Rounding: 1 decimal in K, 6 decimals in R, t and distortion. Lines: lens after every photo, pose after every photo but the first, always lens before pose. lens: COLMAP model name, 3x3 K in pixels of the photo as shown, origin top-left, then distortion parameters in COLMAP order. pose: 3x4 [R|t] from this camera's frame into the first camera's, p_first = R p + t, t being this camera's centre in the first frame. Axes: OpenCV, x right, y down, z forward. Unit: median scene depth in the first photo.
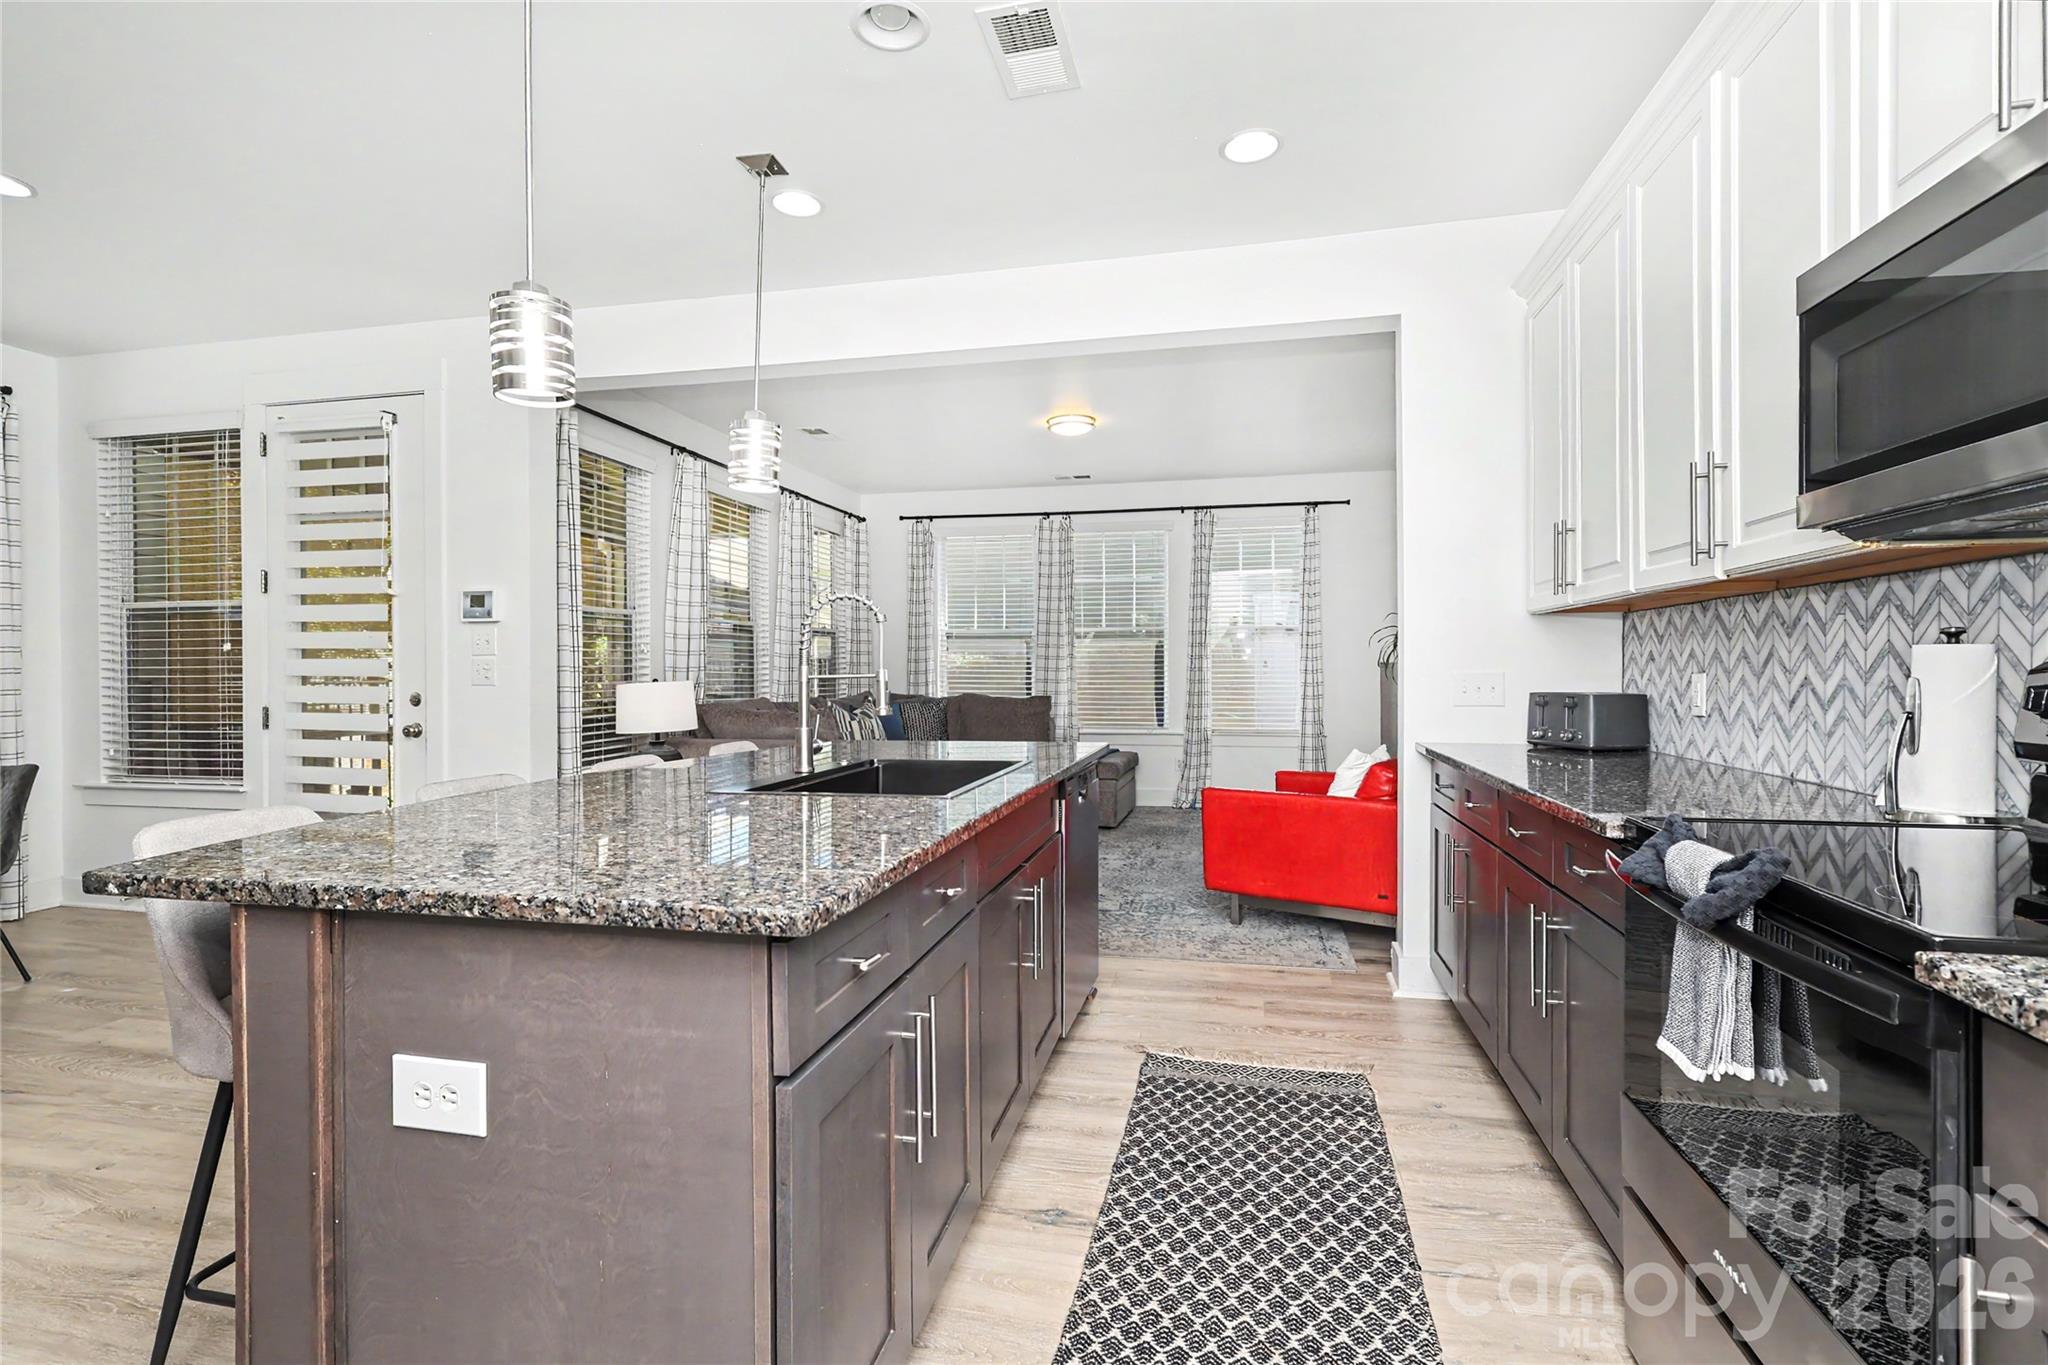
lens RADIAL K [[979.9, 0, 1040.2], [0, 979.9, 670.8], [0, 0, 1]] dist [-0.000379, 0.002960]
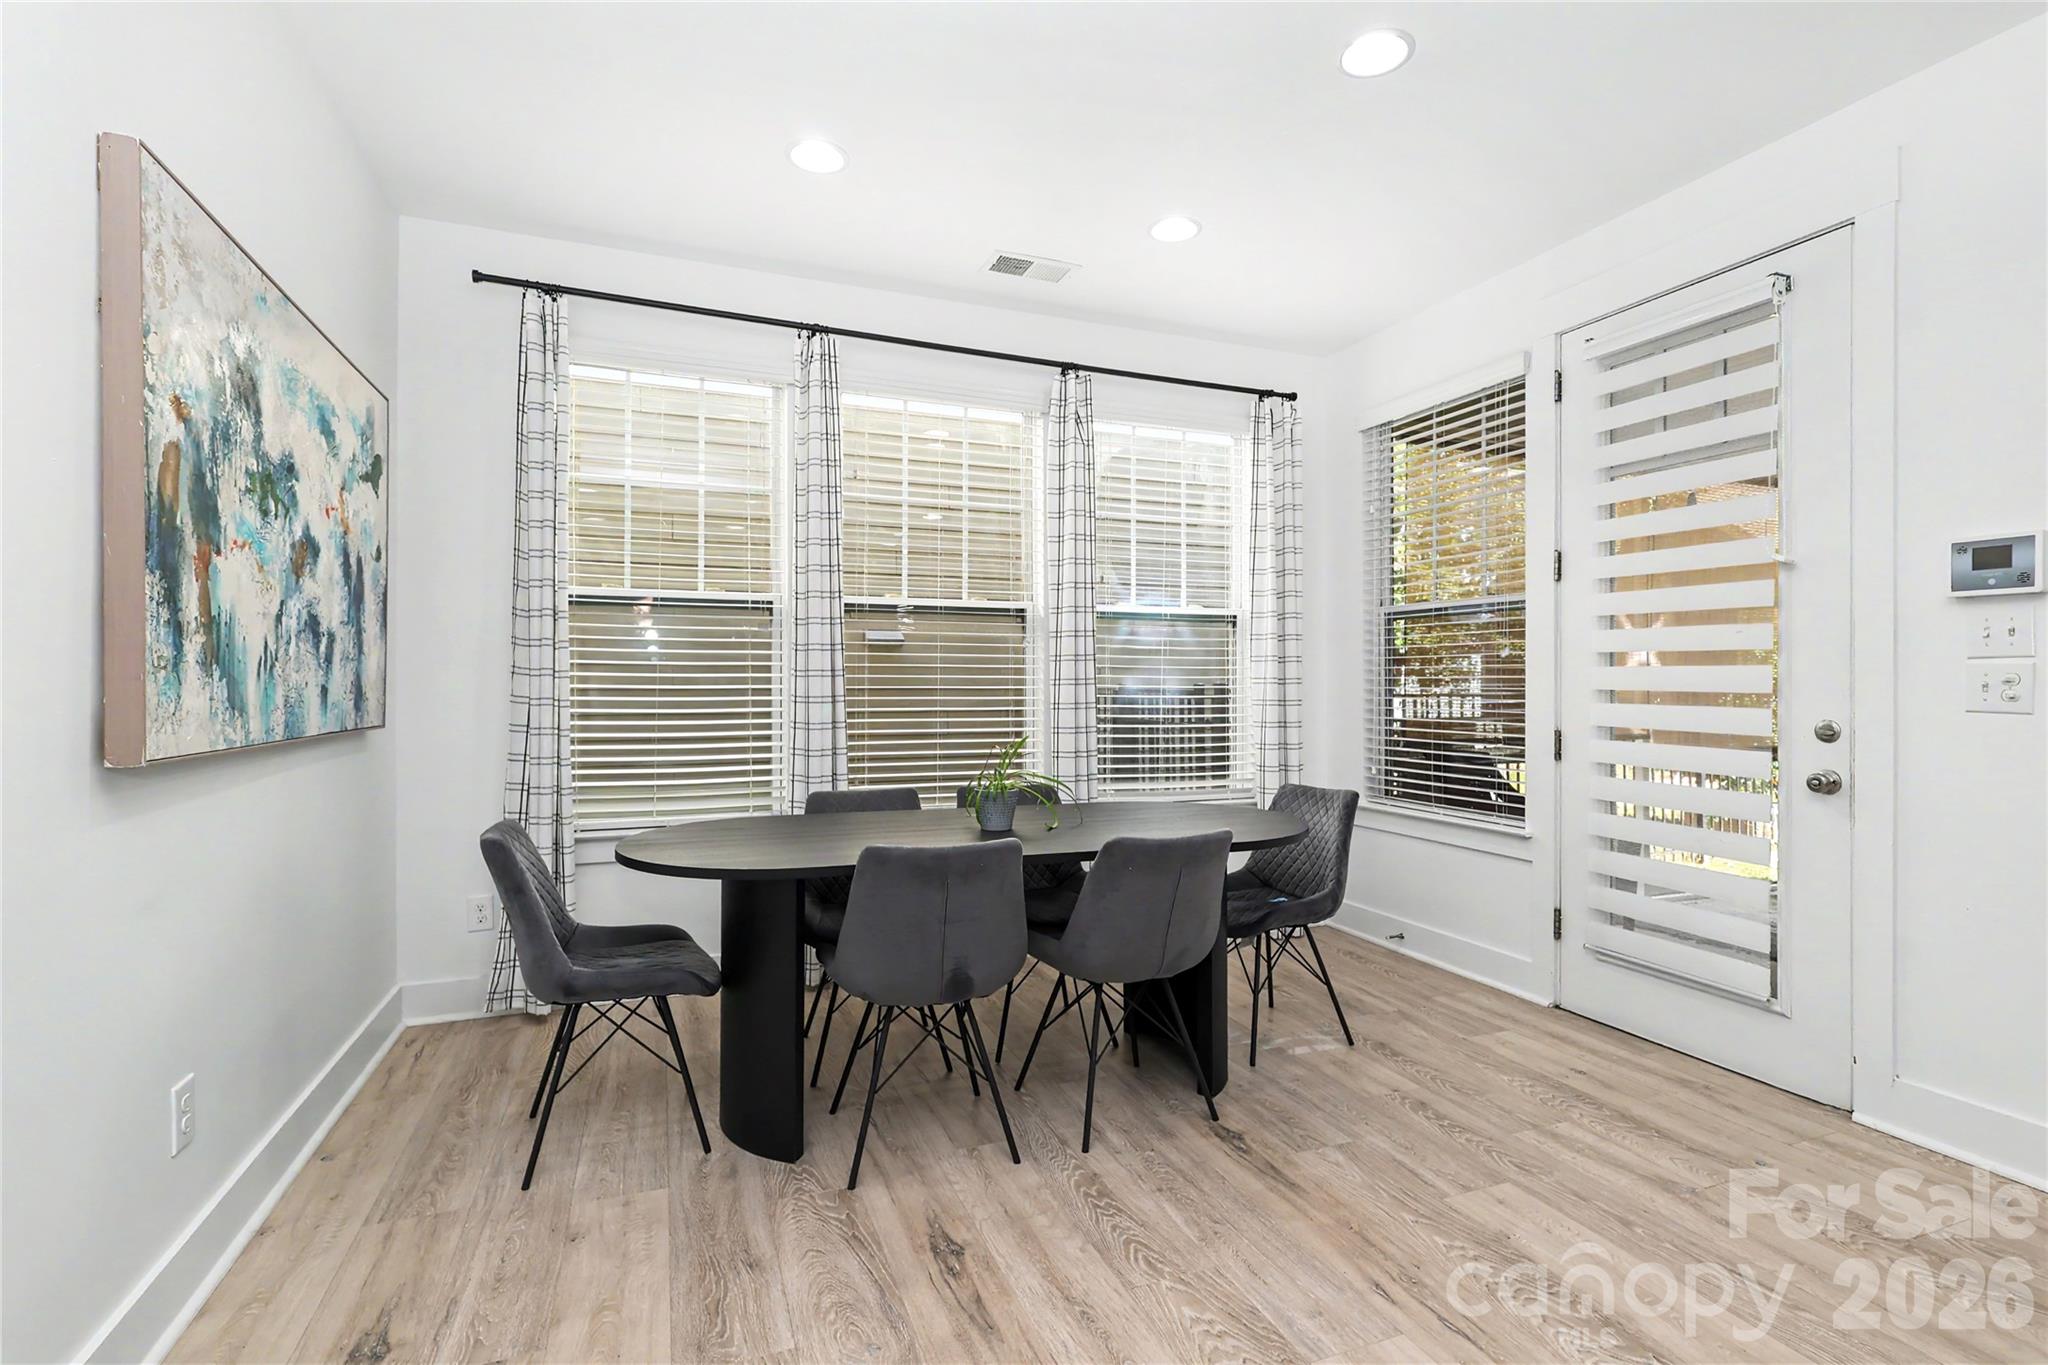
lens RADIAL K [[979.9, 0, 1019.3], [0, 979.9, 680.4], [0, 0, 1]] dist [-0.000379, 0.002960]
pose [[0.557687, 0.007005, -0.830022, -0.409565], [-0.005827, 0.999973, 0.004525, -0.002616], [0.830031, 0.002313, 0.557713, 0.241199]]
